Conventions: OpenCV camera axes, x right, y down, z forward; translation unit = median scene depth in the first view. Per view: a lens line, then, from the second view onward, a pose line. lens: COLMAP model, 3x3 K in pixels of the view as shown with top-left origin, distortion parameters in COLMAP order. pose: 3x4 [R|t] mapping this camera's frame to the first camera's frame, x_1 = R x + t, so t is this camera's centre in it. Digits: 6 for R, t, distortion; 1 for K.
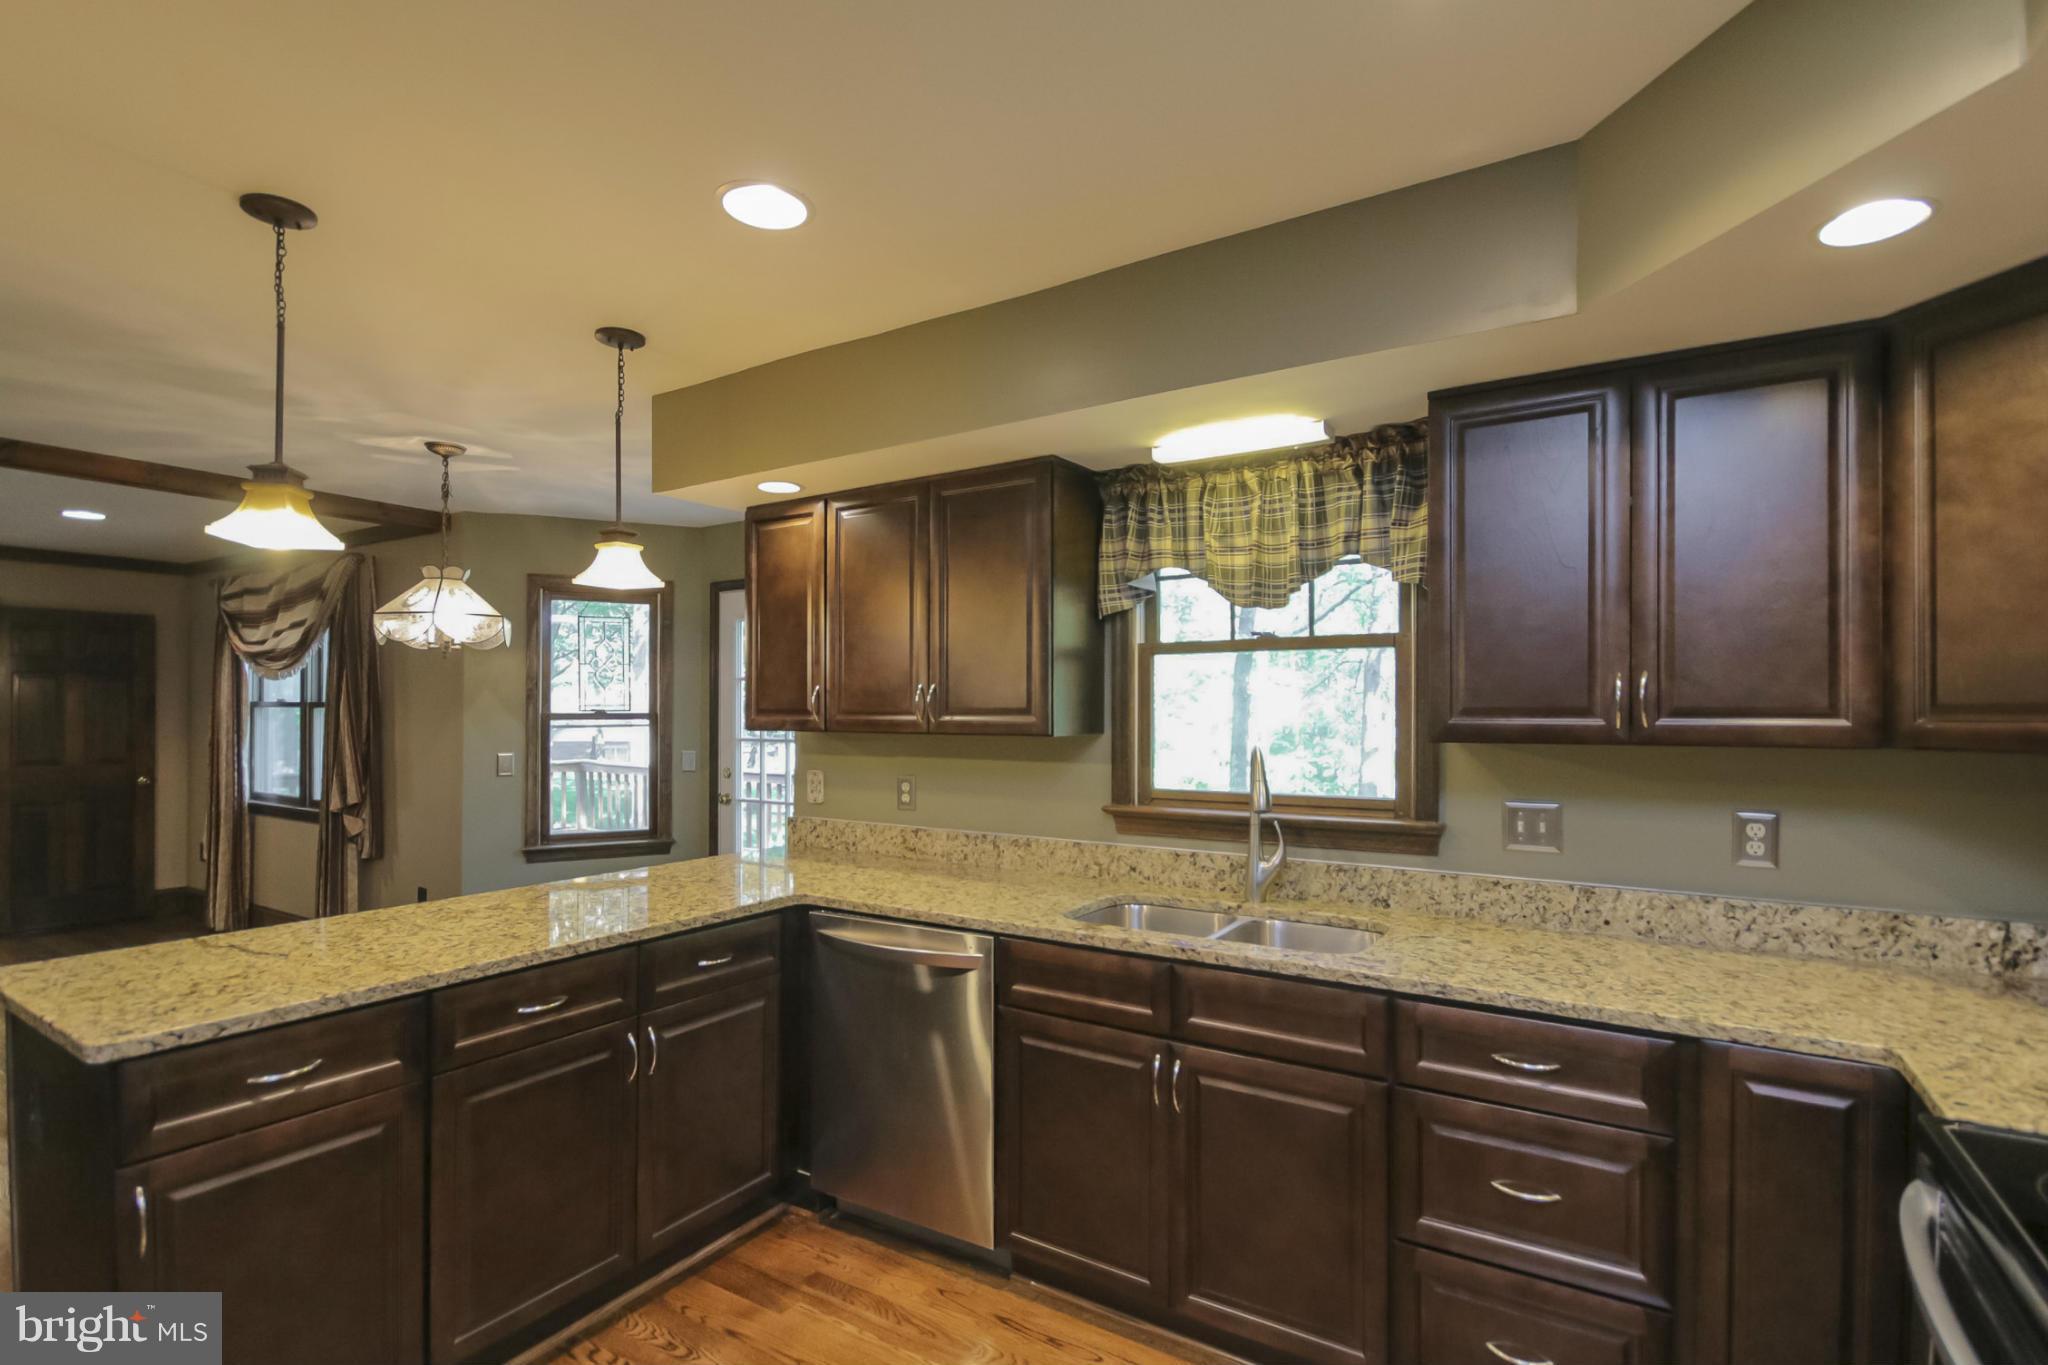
lens RADIAL K [[952.4, 0, 1037.0], [0, 952.4, 699.9], [0, 0, 1]] dist [-0.002012, 0.001134]
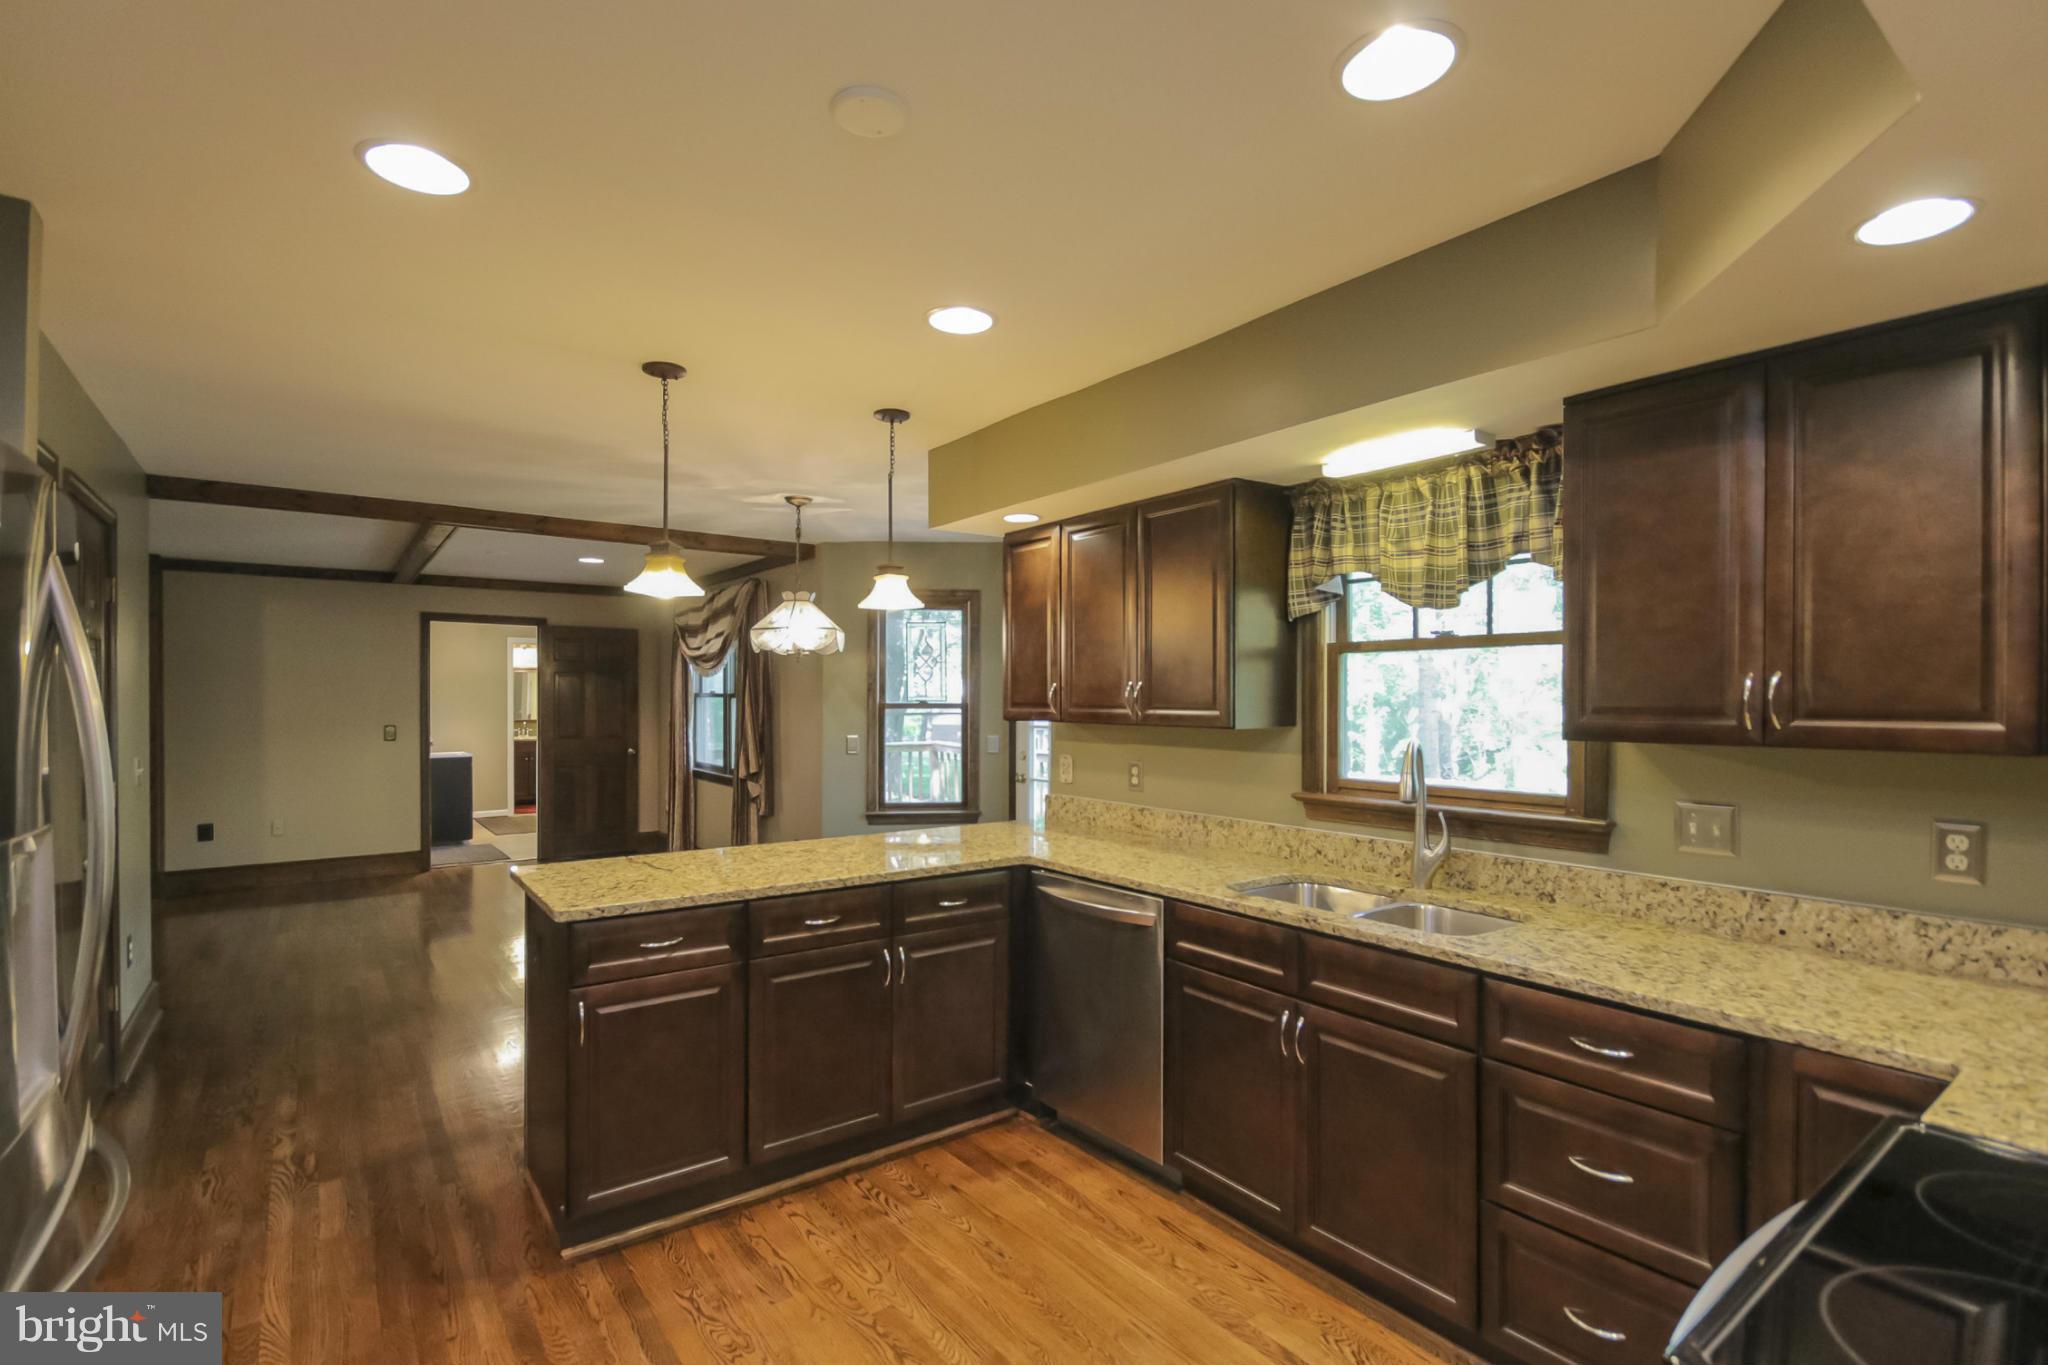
lens RADIAL K [[951.1, 0, 1033.3], [0, 951.1, 692.5], [0, 0, 1]] dist [-0.005501, -0.000003]
pose [[0.932245, -0.001164, -0.361825, 0.212461], [0.003659, 0.999974, 0.006211, -0.013140], [0.361808, -0.007115, 0.932225, -0.136519]]
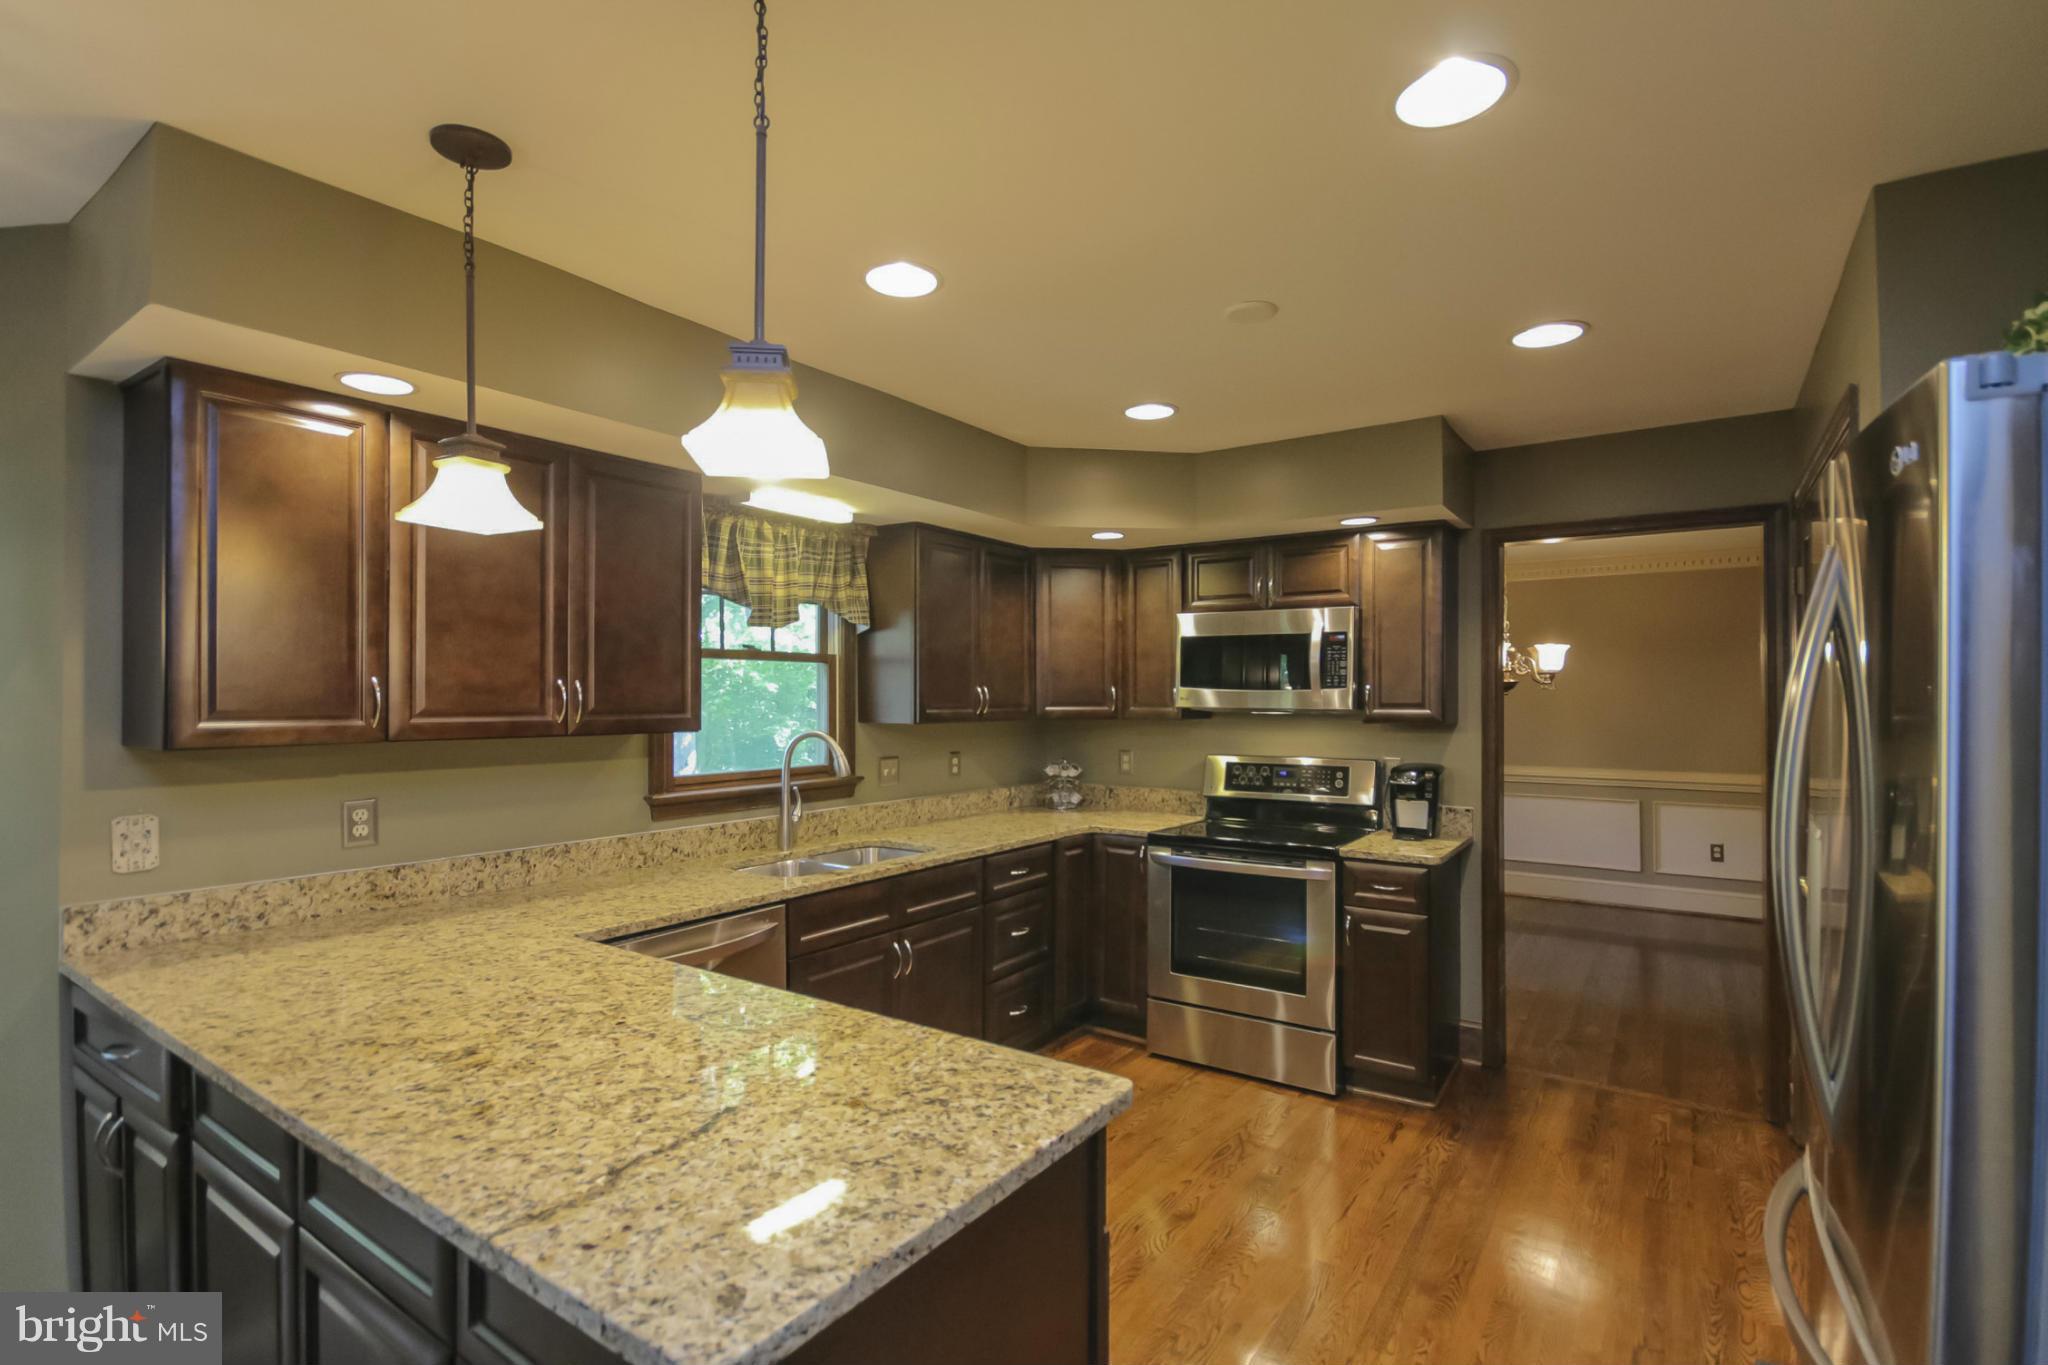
lens RADIAL K [[951.1, 0, 1033.3], [0, 951.1, 692.5], [0, 0, 1]] dist [-0.005501, -0.000003]
pose [[0.040505, 0.004680, 0.999168, -1.110391], [-0.013935, 0.999894, -0.004118, -0.008050], [-0.999082, -0.013757, 0.040566, 0.608825]]
